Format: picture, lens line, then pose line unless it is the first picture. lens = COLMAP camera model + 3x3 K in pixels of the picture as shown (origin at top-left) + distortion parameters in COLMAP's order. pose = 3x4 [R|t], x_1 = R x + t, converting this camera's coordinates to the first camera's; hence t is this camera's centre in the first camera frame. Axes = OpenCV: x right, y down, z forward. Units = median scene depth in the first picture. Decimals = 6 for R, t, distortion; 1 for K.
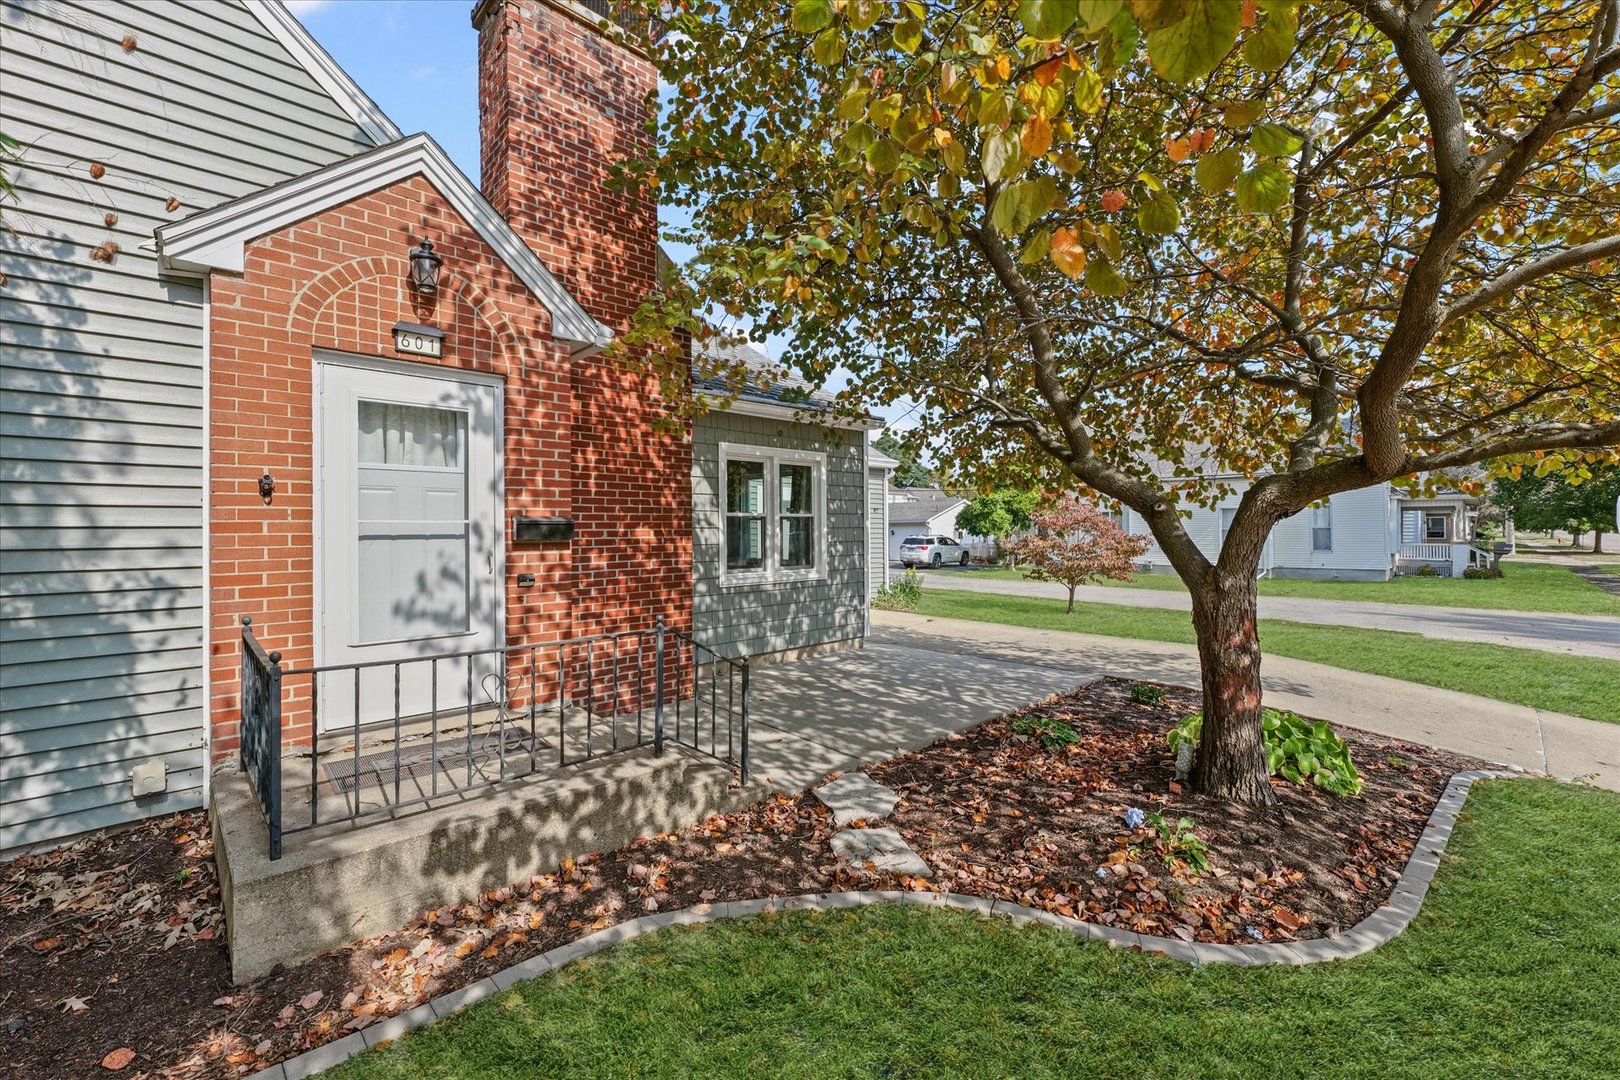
lens RADIAL K [[662.4, 0, 812.6], [0, 662.4, 509.8], [0, 0, 1]] dist [0.024682, -0.017096]
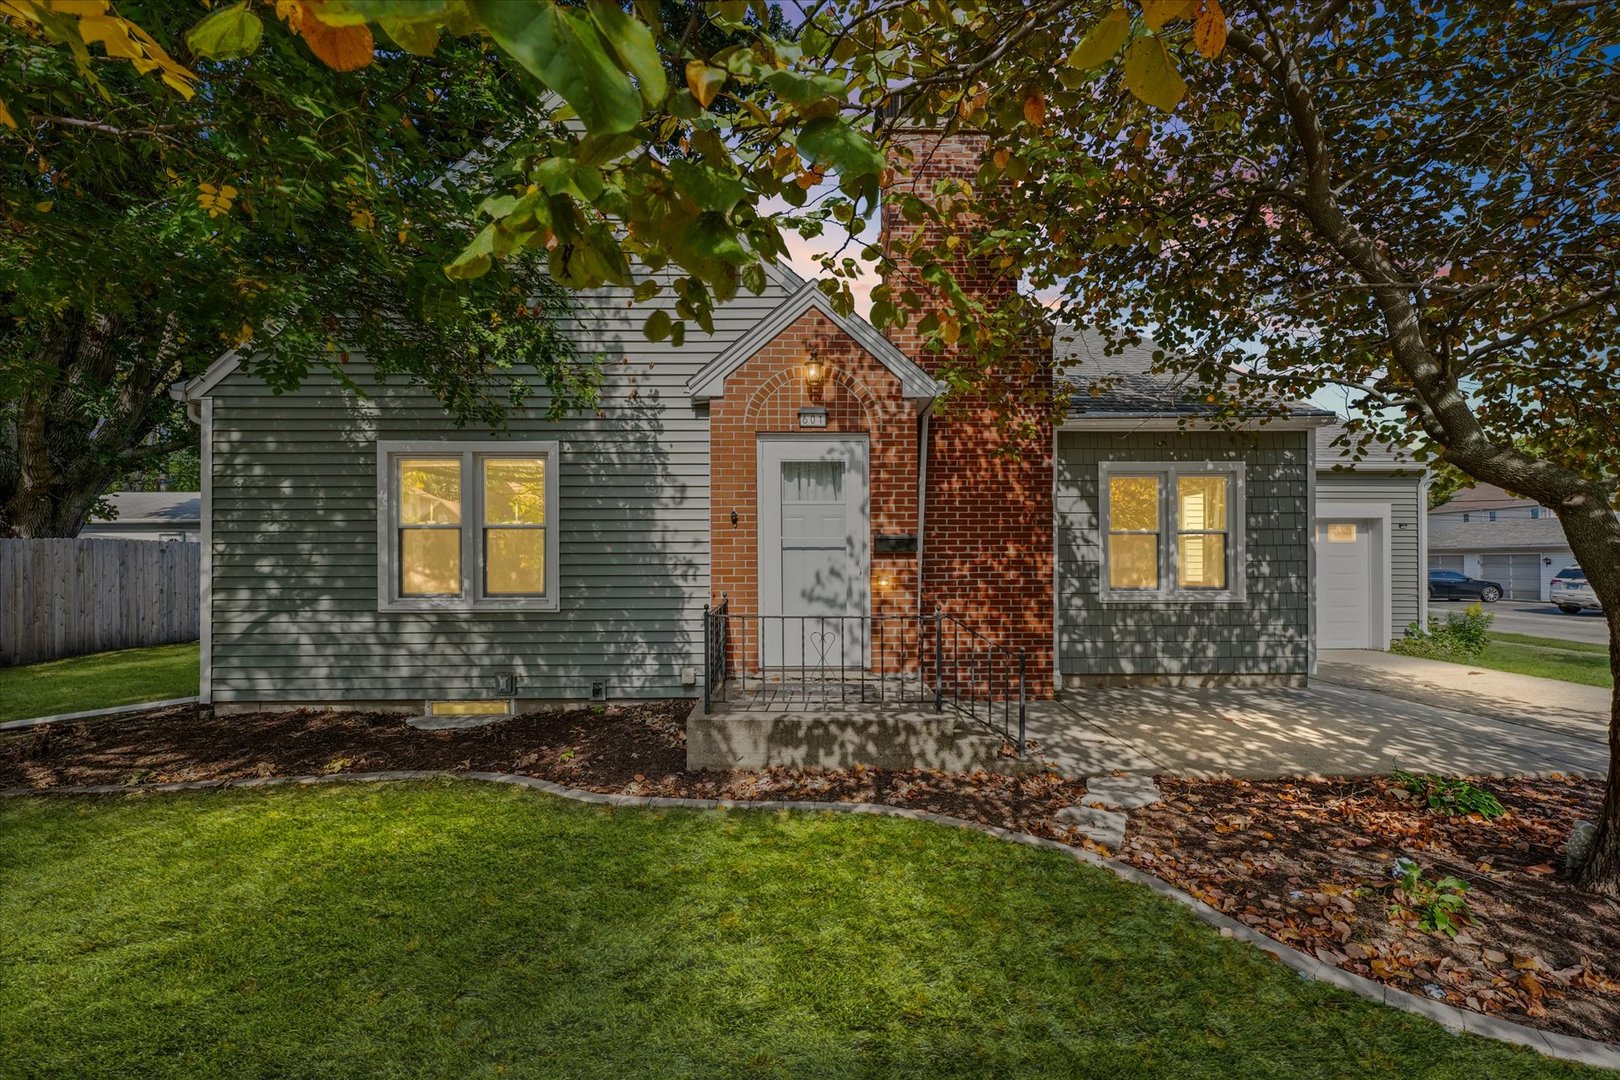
lens RADIAL K [[669.2, 0, 810.0], [0, 669.2, 540.0], [0, 0, 1]] dist [-0.000002, -0.000198]
pose [[0.724109, -0.018211, -0.689445, 0.402457], [0.017889, 0.999811, -0.007621, 0.031346], [0.689454, -0.006815, 0.724298, -0.091114]]
